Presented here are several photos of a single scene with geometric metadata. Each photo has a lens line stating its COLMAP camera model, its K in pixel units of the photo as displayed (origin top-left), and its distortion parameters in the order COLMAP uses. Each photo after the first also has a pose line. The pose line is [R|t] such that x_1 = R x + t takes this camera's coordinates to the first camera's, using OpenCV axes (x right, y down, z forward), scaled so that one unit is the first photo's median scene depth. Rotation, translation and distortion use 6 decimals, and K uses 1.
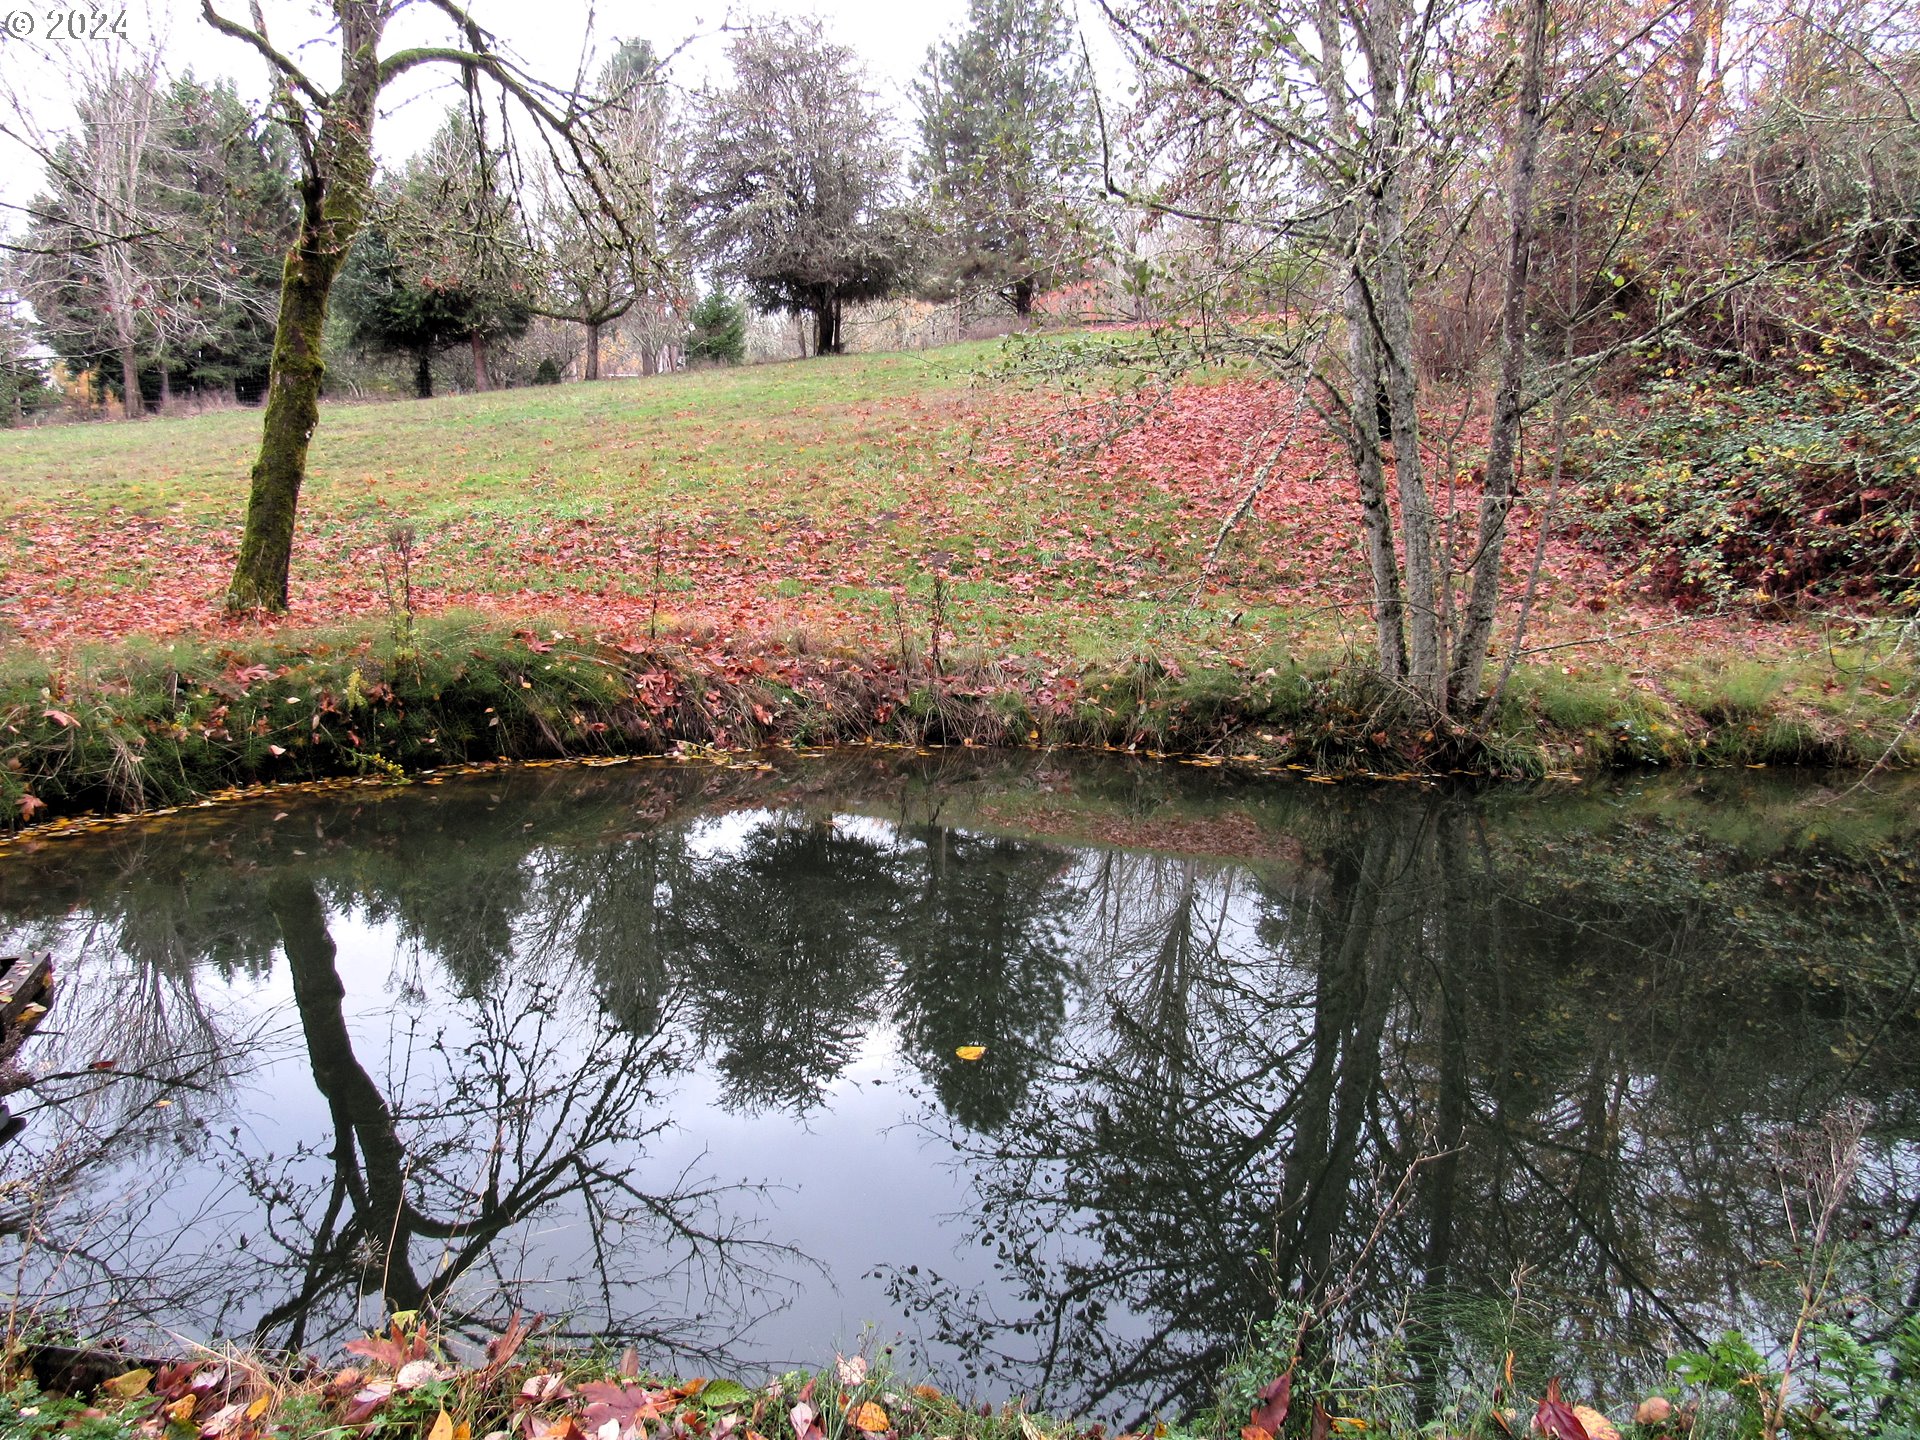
lens RADIAL K [[1359.0, 0, 960.0], [0, 1359.0, 720.0], [0, 0, 1]] dist [-0.033532, 0.002008]
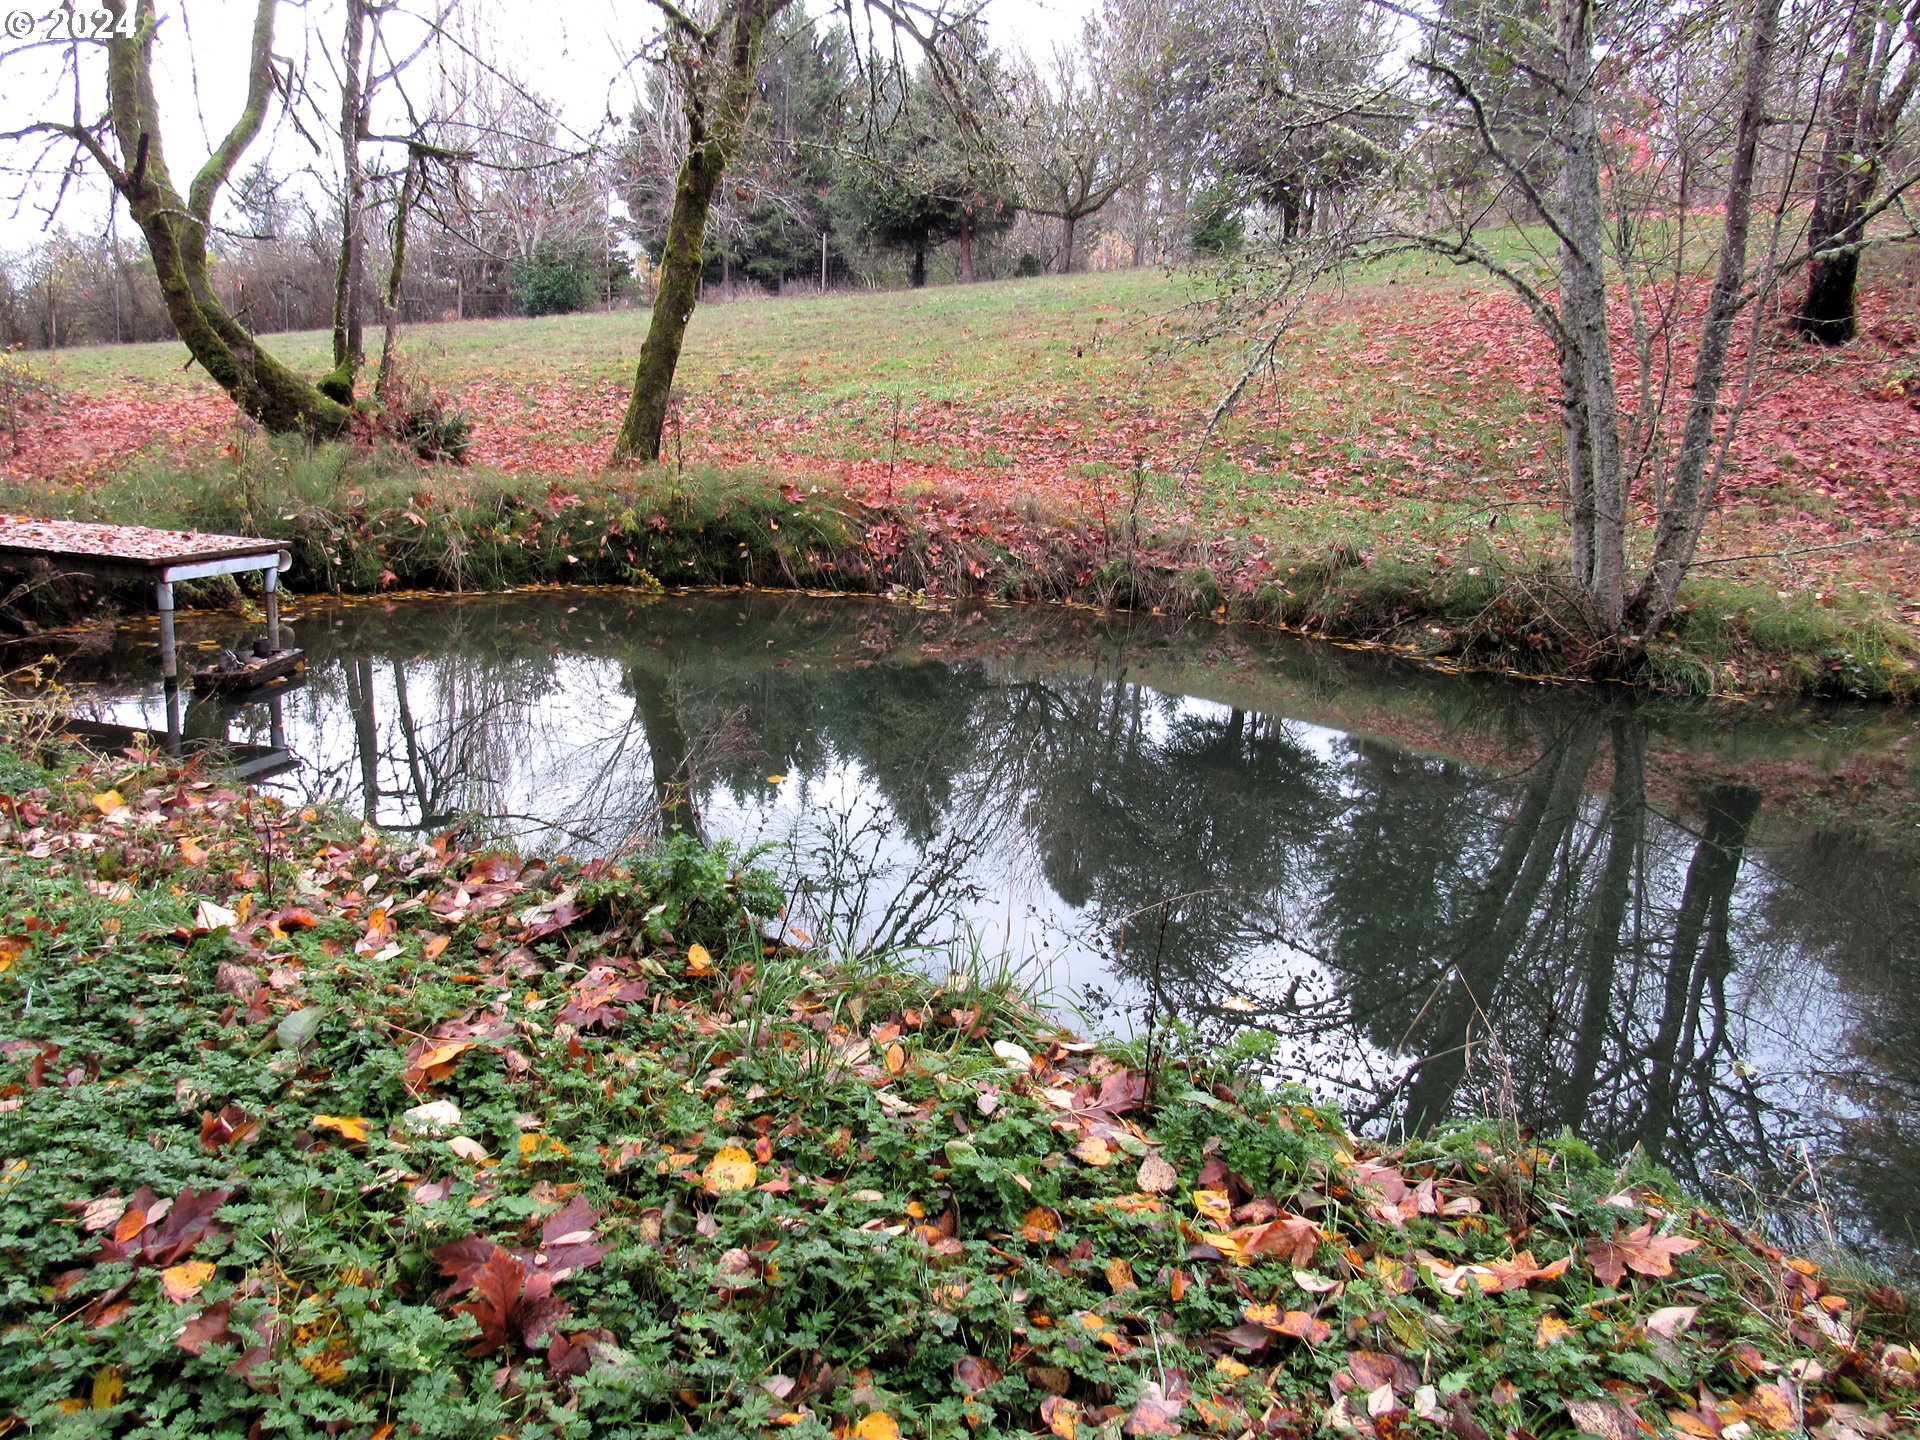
lens RADIAL K [[1359.0, 0, 960.0], [0, 1359.0, 720.0], [0, 0, 1]] dist [-0.033532, 0.002008]
pose [[0.928954, 0.115120, -0.351840, 0.255380], [-0.089306, 0.992038, 0.088797, 0.020781], [0.359261, -0.051067, 0.931839, -0.083026]]
